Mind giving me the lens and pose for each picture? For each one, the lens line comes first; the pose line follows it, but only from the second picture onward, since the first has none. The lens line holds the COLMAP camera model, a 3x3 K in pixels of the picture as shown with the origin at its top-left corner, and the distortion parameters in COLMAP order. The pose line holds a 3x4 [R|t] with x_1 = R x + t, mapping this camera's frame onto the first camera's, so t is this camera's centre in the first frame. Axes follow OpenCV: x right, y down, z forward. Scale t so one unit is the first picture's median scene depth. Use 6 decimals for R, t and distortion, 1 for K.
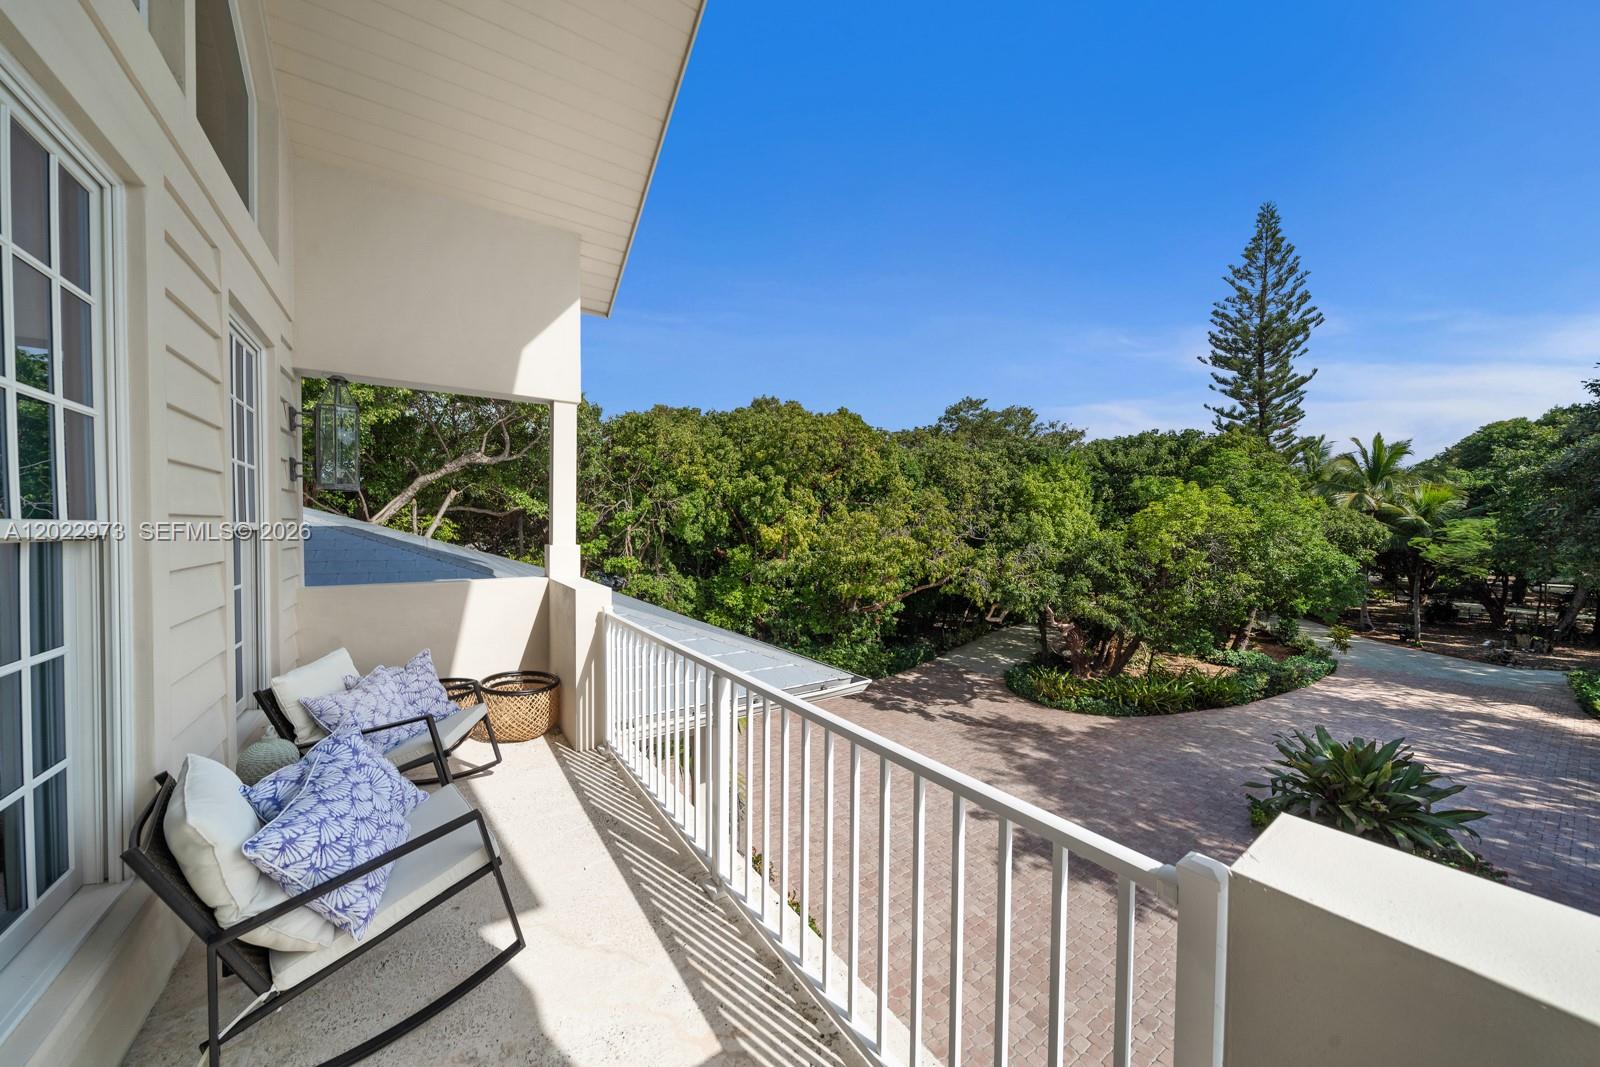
lens RADIAL K [[546.7, 0, 793.0], [0, 546.7, 537.4], [0, 0, 1]] dist [-0.005083, 0.000150]
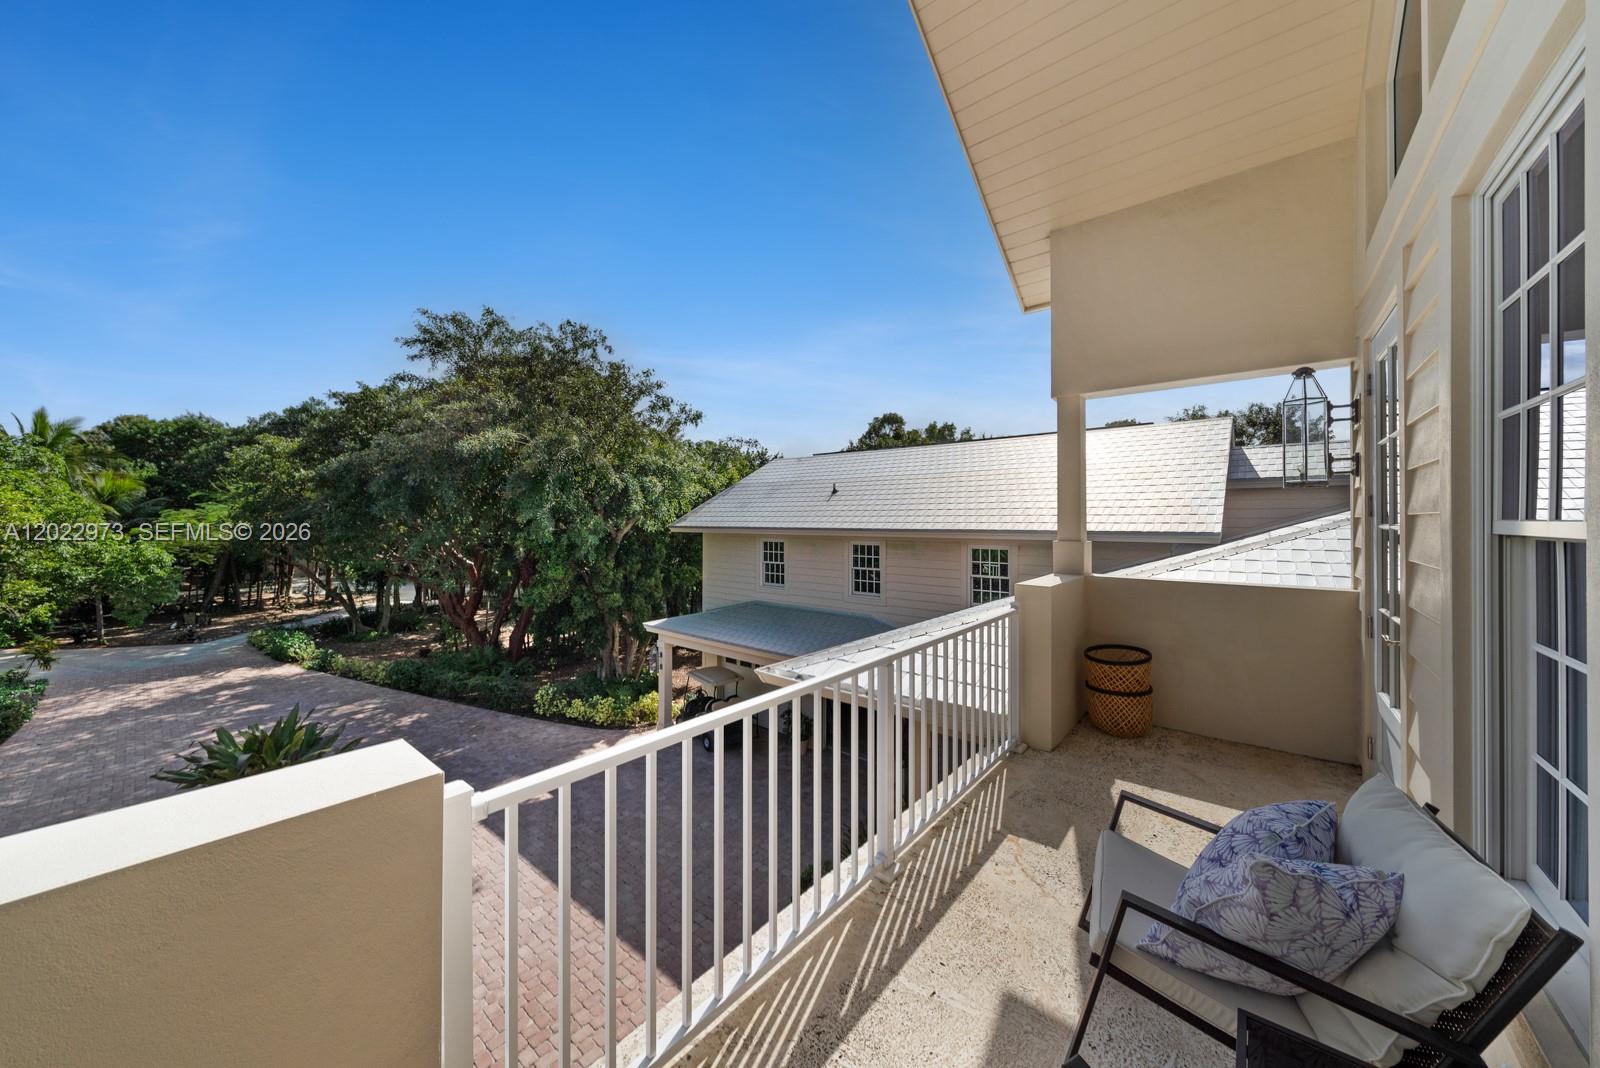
lens RADIAL K [[546.7, 0, 793.5], [0, 546.7, 522.0], [0, 0, 1]] dist [-0.005083, 0.000150]
pose [[-0.265061, -0.006799, 0.964208, -0.109427], [0.015929, 0.999808, 0.011429, -0.003473], [-0.964100, 0.018388, -0.264902, 0.144373]]
